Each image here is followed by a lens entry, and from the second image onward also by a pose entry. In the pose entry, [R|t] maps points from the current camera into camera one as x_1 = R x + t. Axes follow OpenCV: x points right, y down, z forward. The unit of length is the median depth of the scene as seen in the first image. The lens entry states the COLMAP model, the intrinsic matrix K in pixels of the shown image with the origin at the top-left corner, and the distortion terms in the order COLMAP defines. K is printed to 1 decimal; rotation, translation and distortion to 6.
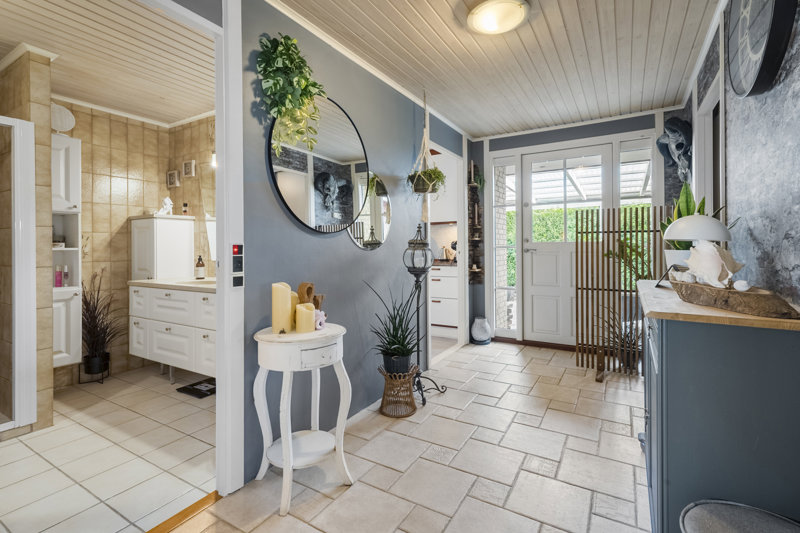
lens RADIAL K [[374.0, 0, 405.0], [0, 374.0, 245.0], [0, 0, 1]] dist [0.006258, 0.000464]
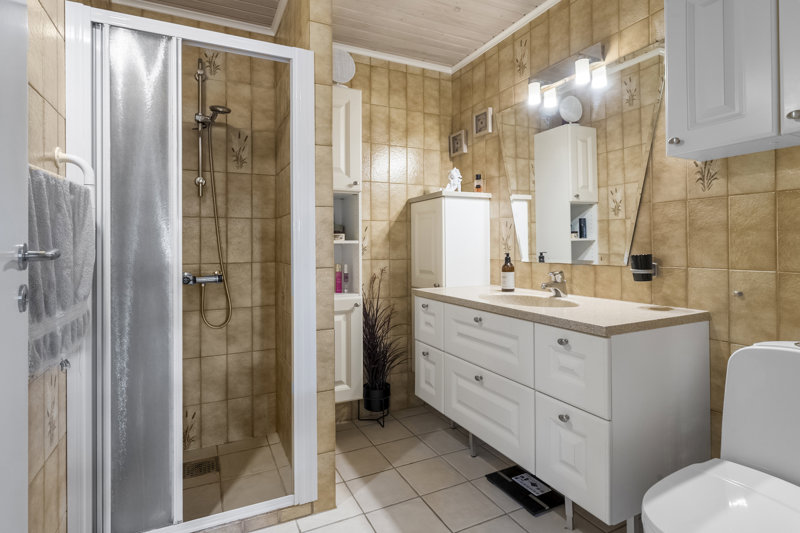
lens RADIAL K [[416.6, 0, 400.1], [0, 416.6, 244.3], [0, 0, 1]] dist [-0.002141, 0.000122]
pose [[0.832903, 0.000568, -0.553419, -0.331731], [0.001463, 0.999994, 0.003228, 0.011510], [0.553417, -0.003498, 0.832897, 0.347052]]
